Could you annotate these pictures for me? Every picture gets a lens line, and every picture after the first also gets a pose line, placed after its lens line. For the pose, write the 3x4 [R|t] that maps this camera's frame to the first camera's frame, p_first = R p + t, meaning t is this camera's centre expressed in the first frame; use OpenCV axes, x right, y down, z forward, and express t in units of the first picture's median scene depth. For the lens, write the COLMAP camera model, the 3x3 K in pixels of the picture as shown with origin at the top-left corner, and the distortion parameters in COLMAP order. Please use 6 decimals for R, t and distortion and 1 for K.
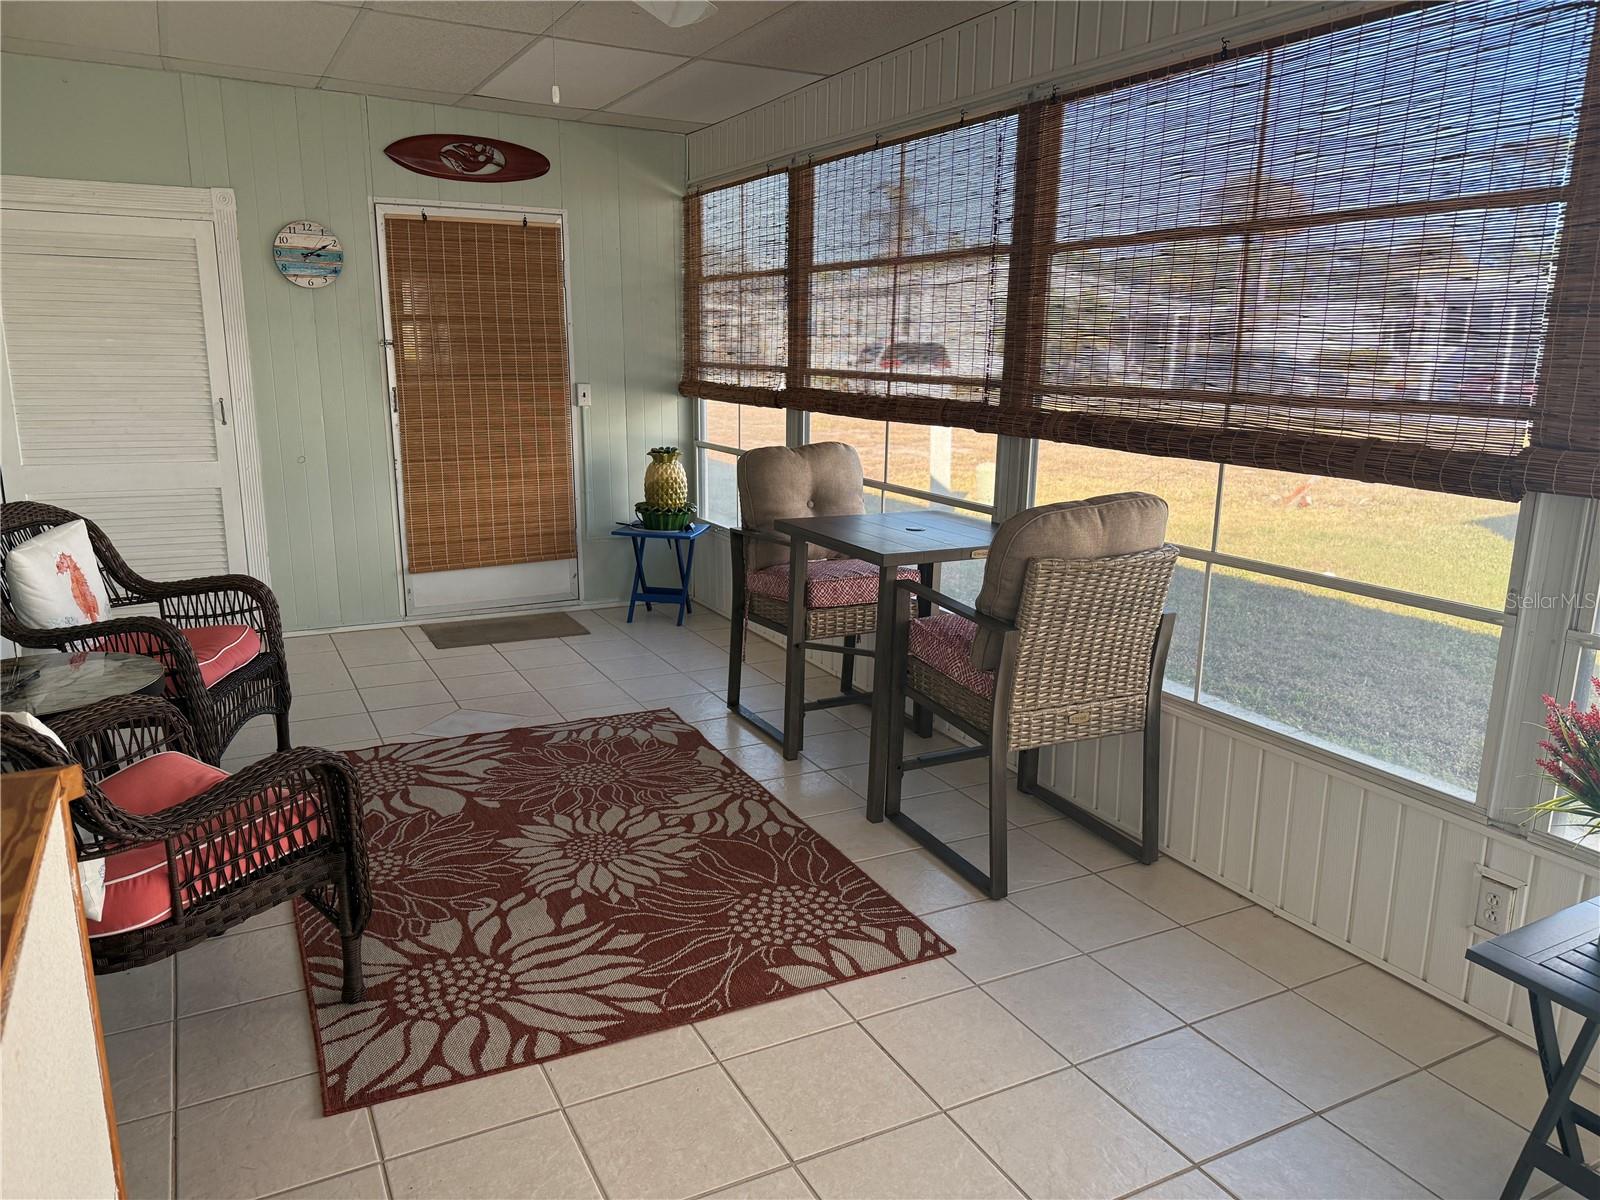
lens RADIAL K [[1134.7, 0, 813.5], [0, 1134.7, 594.1], [0, 0, 1]] dist [0.086368, -0.095353]
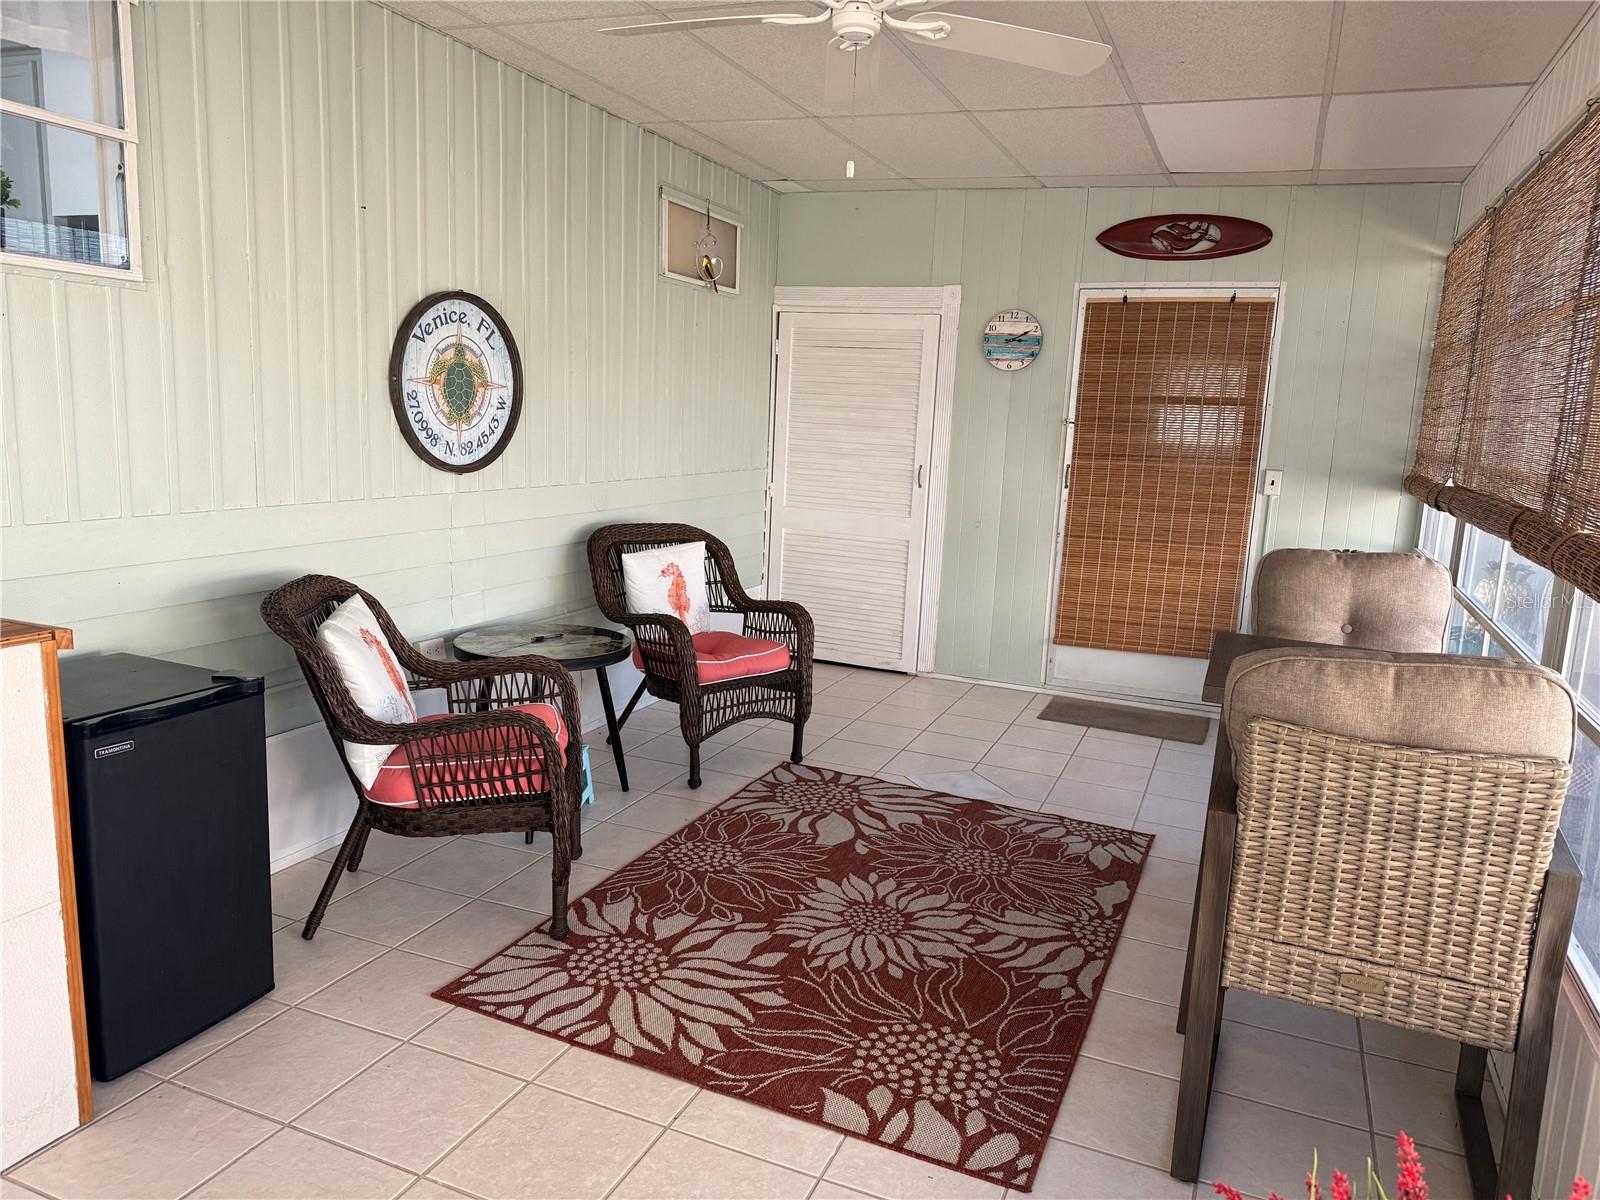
lens RADIAL K [[1134.7, 0, 794.5], [0, 1134.7, 602.7], [0, 0, 1]] dist [0.086368, -0.095353]
pose [[0.627548, 0.147630, -0.764453, 0.392365], [-0.203041, 0.978915, 0.022368, -0.041859], [0.751637, 0.141178, 0.644291, 0.232724]]
